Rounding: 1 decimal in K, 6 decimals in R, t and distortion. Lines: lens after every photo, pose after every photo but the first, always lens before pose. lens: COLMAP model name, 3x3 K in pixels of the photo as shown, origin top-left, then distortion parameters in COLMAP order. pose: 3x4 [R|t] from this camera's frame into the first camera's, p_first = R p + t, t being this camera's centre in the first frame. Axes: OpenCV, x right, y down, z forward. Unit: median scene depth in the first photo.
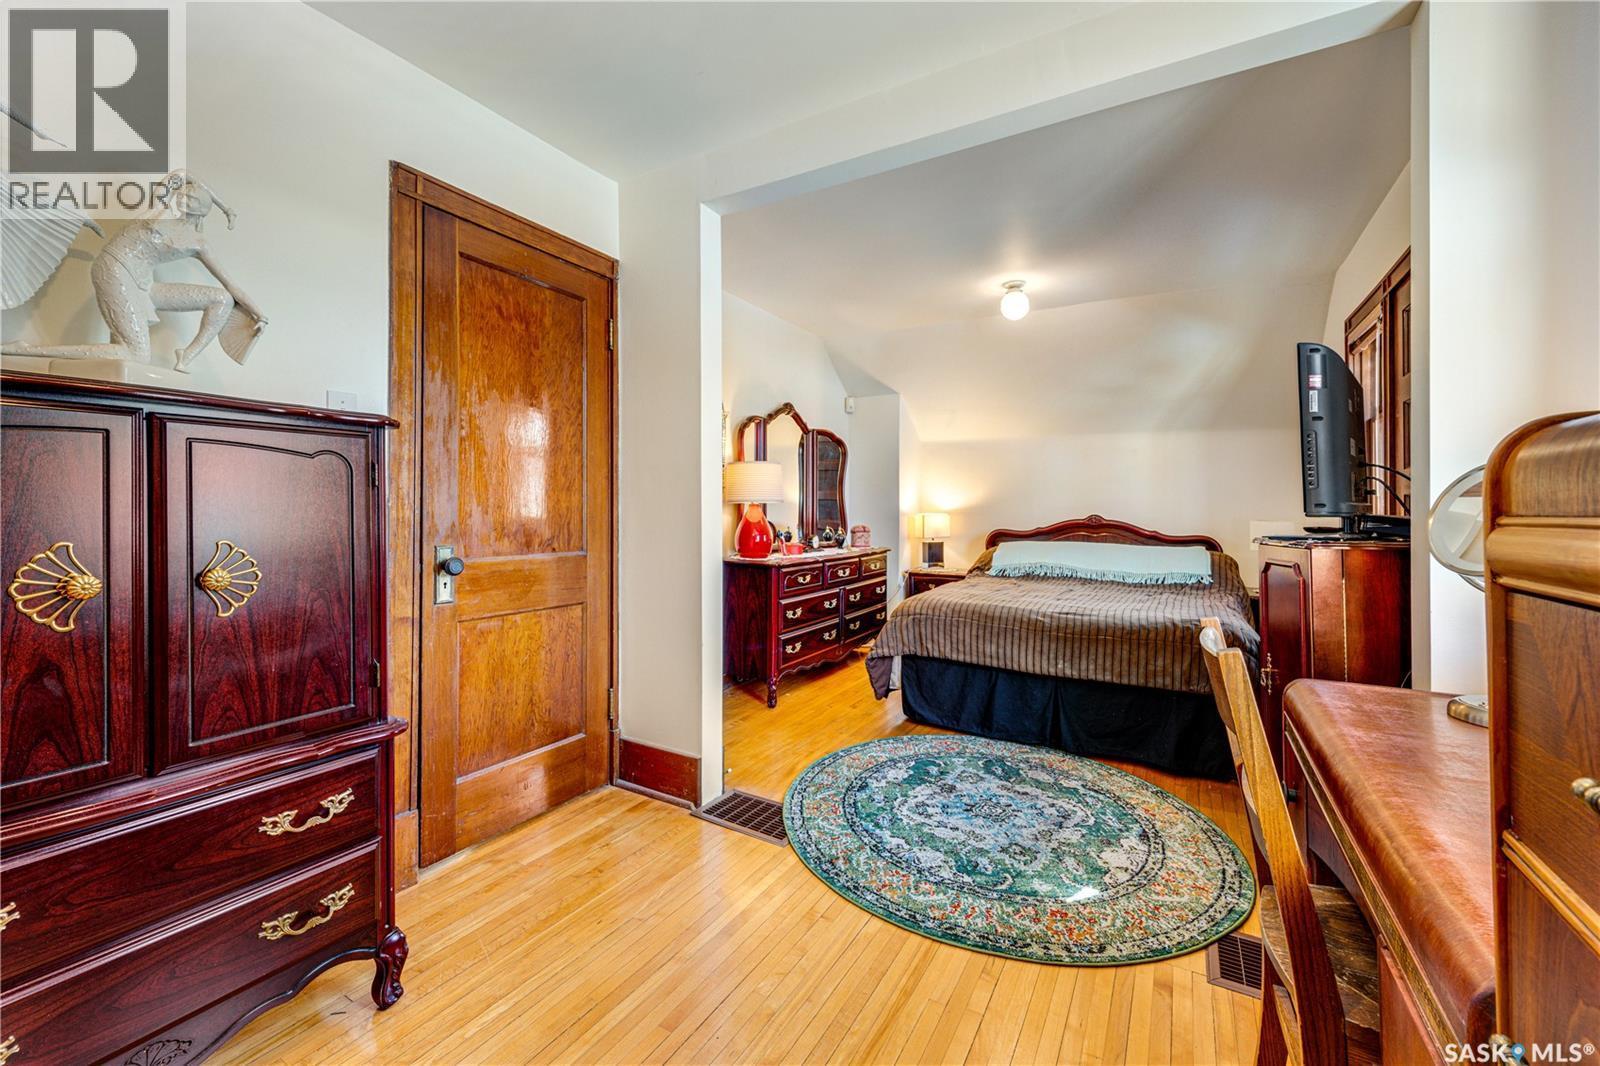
lens RADIAL K [[637.6, 0, 802.2], [0, 637.6, 525.5], [0, 0, 1]] dist [-0.000149, 0.000117]
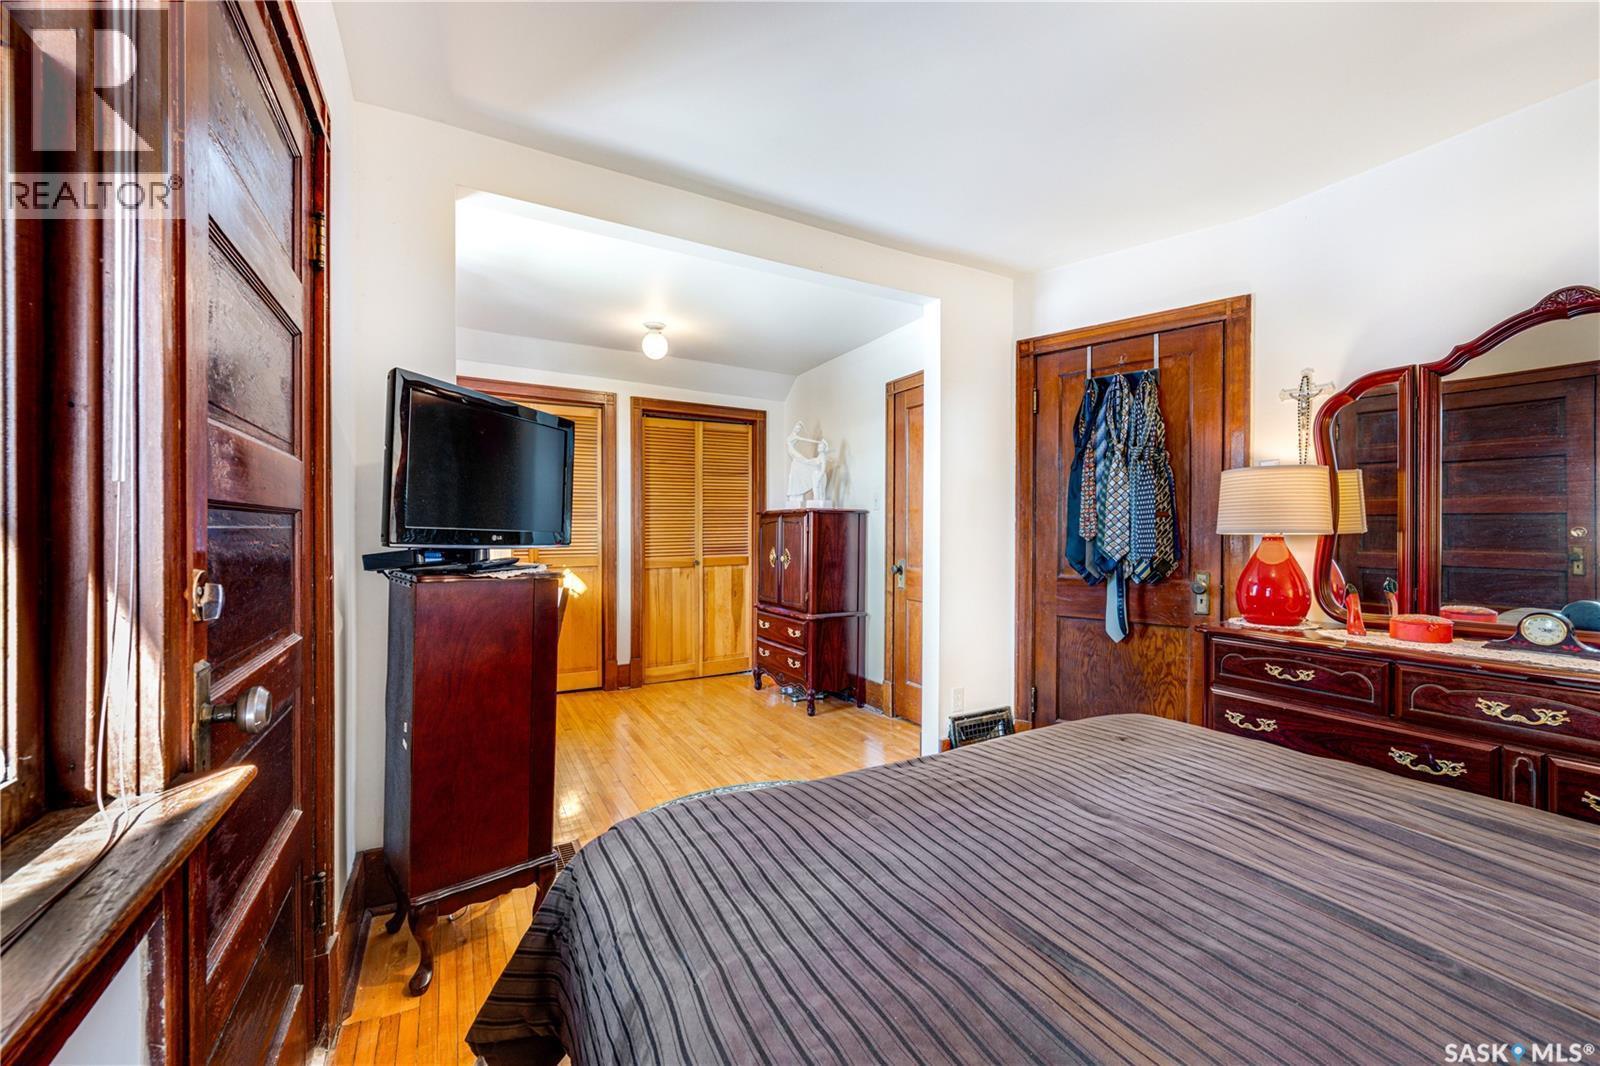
lens RADIAL K [[637.6, 0, 802.2], [0, 637.6, 525.5], [0, 0, 1]] dist [-0.000149, 0.000117]
pose [[-0.498322, 0.001678, -0.866990, 0.690639], [-0.006585, 0.999962, 0.005720, -0.043892], [0.866967, 0.008560, -0.498292, 0.903672]]
